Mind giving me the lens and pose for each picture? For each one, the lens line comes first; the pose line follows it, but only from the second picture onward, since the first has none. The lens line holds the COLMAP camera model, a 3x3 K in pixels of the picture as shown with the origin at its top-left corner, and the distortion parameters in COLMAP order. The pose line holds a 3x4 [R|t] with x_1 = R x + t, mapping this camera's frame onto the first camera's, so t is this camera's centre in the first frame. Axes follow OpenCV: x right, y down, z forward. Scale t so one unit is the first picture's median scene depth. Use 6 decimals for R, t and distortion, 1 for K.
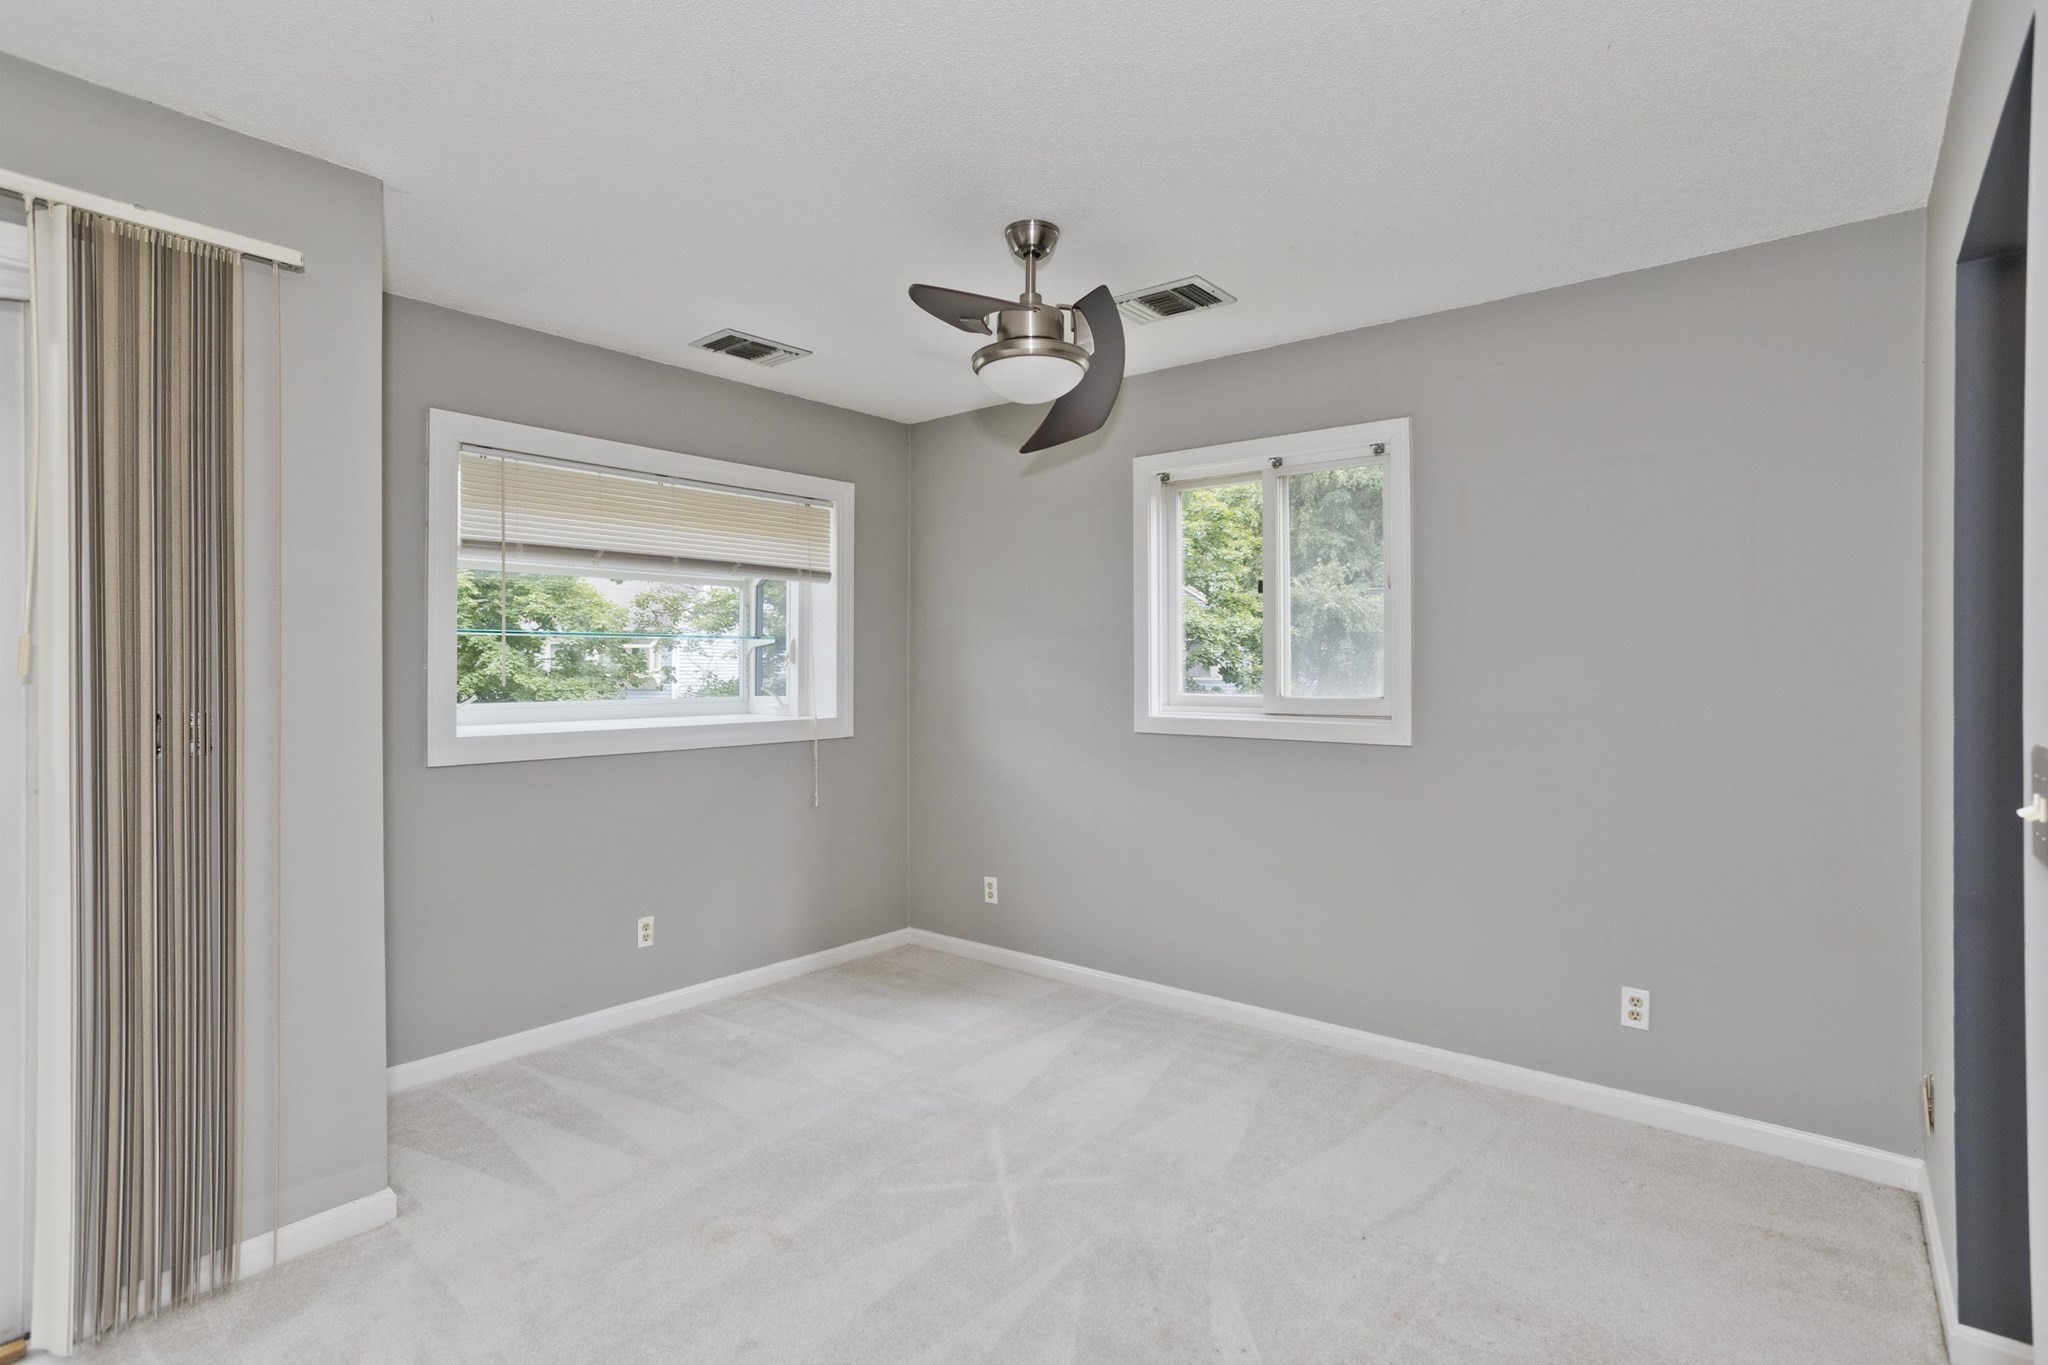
lens RADIAL K [[988.3, 0, 1031.9], [0, 988.3, 669.5], [0, 0, 1]] dist [-0.035510, 0.031868]
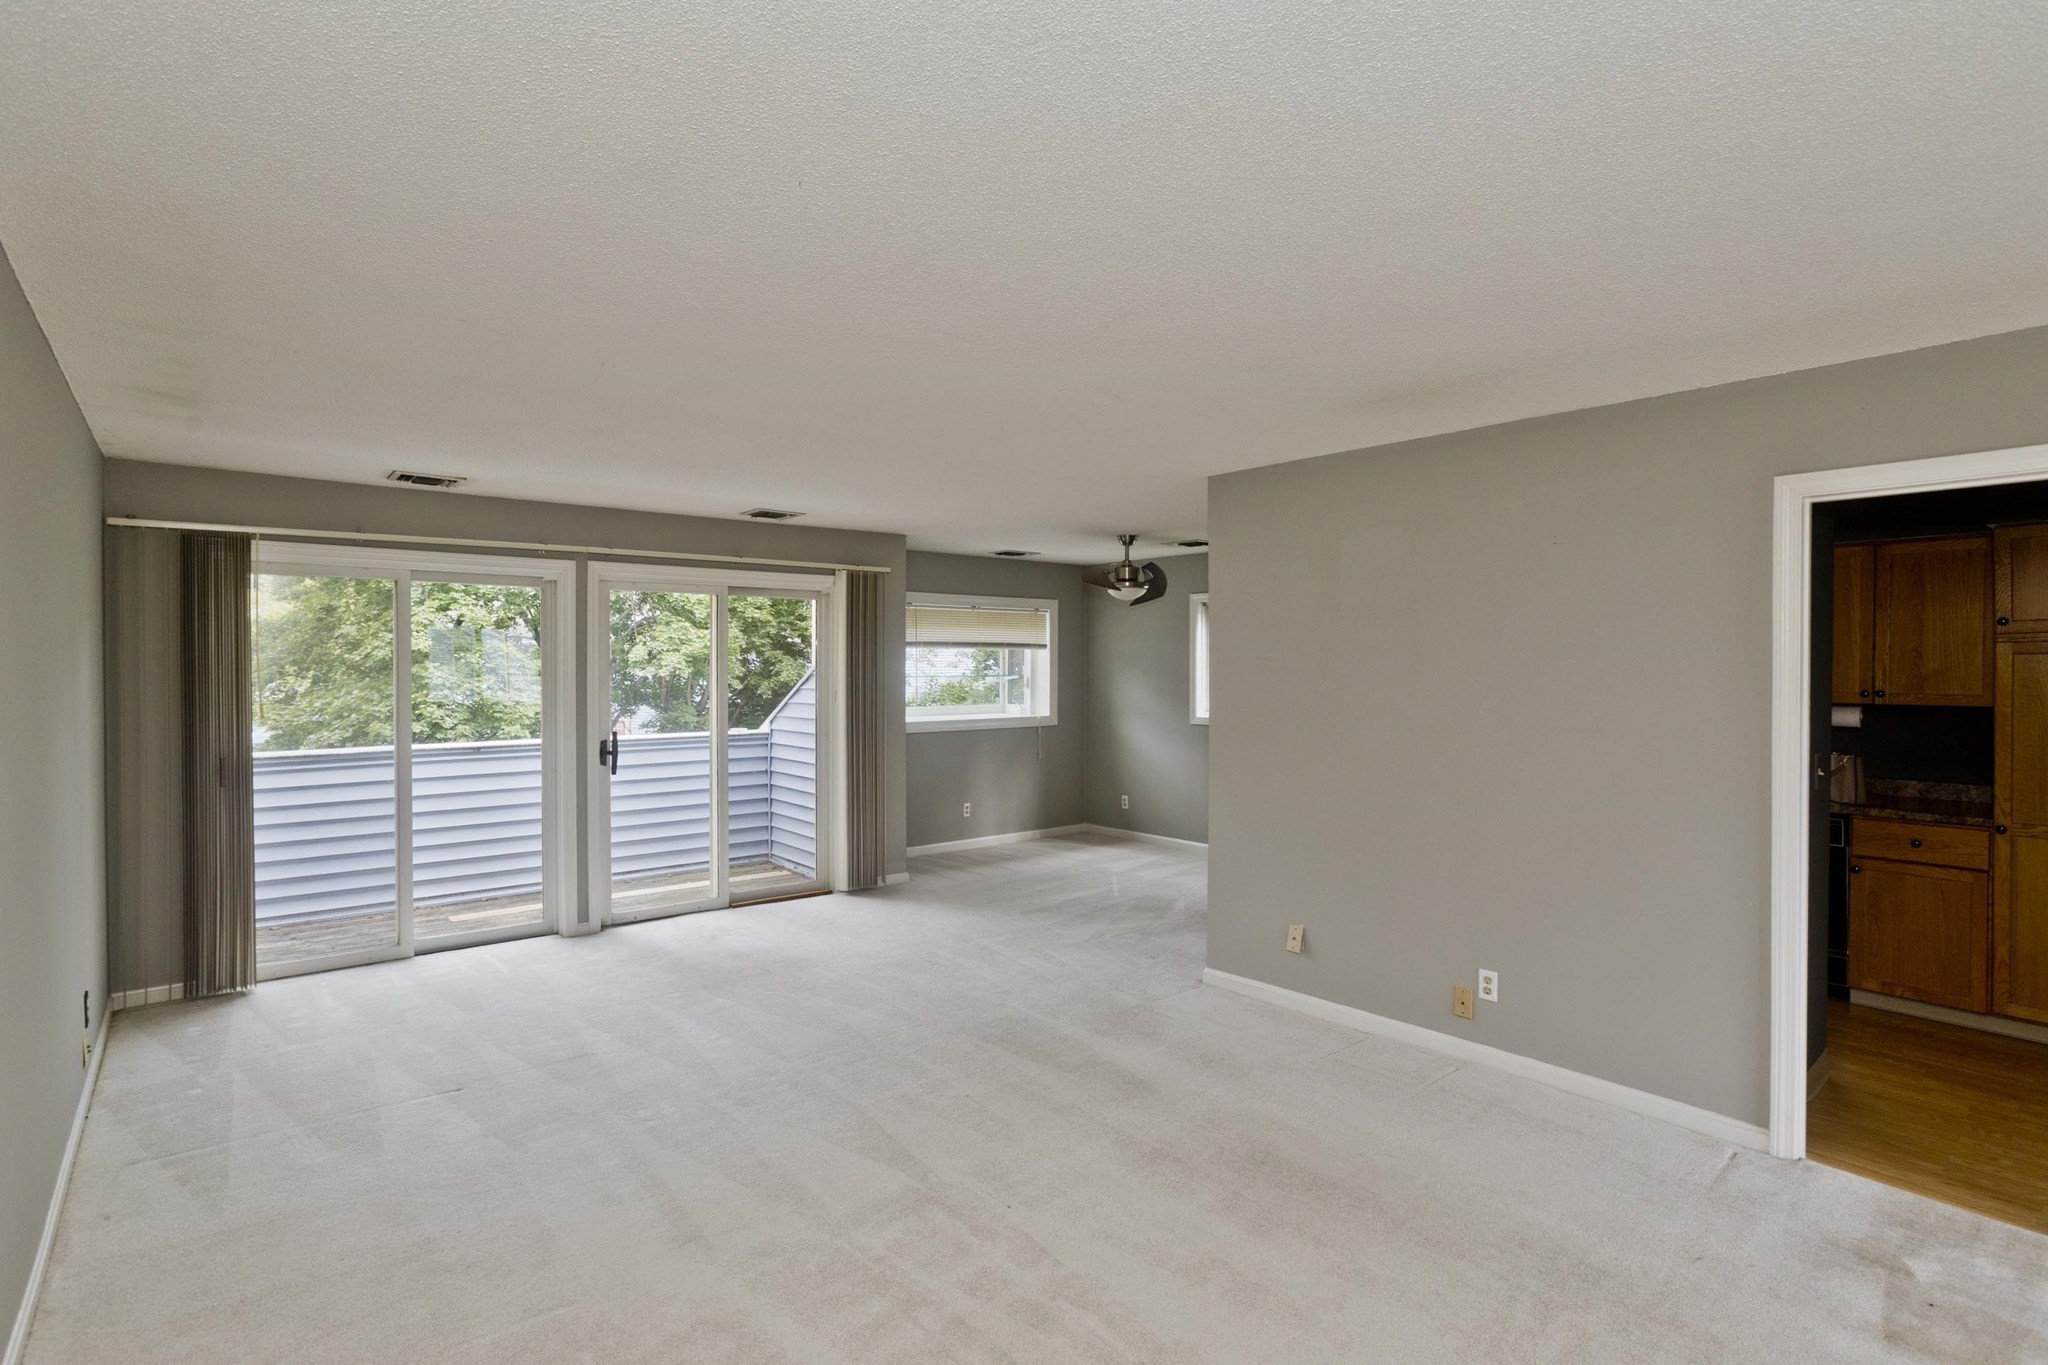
lens RADIAL K [[988.3, 0, 1031.9], [0, 988.3, 669.5], [0, 0, 1]] dist [-0.035510, 0.031868]
pose [[0.982875, -0.000341, -0.184271, 0.152798], [0.001105, 0.999991, 0.004043, -0.058867], [0.184268, -0.004177, 0.982867, -1.081440]]
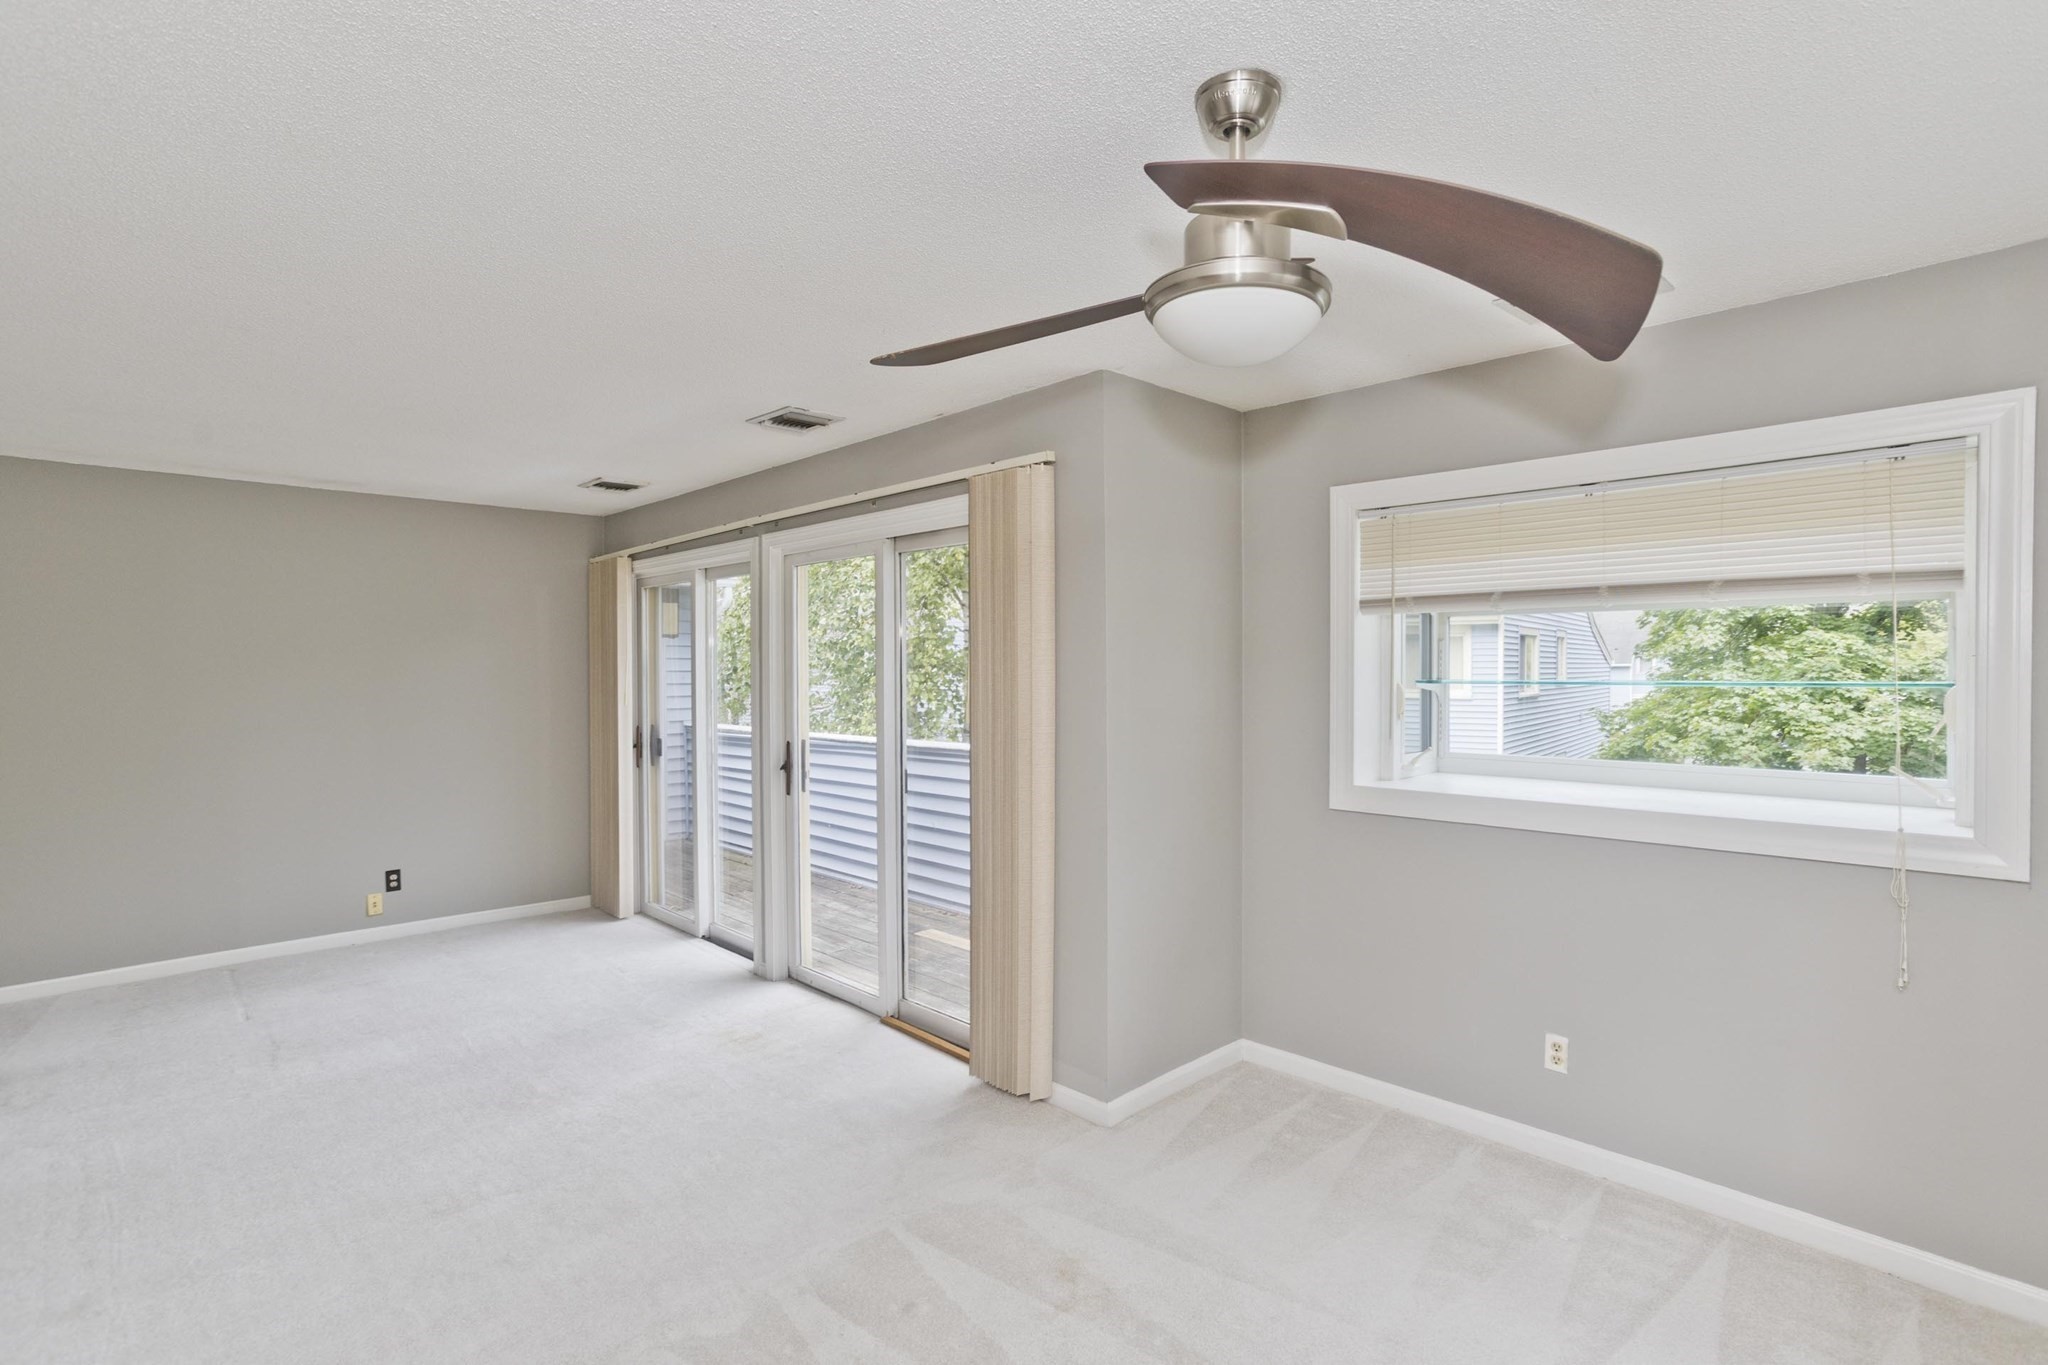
lens RADIAL K [[980.9, 0, 1024.0], [0, 980.9, 682.5], [0, 0, 1]] dist [-0.021538, 0.000250]
pose [[-0.117614, 0.011426, -0.992994, 0.459230], [0.001658, 0.999935, 0.011310, -0.049883], [0.993058, -0.000316, -0.117626, 0.670739]]
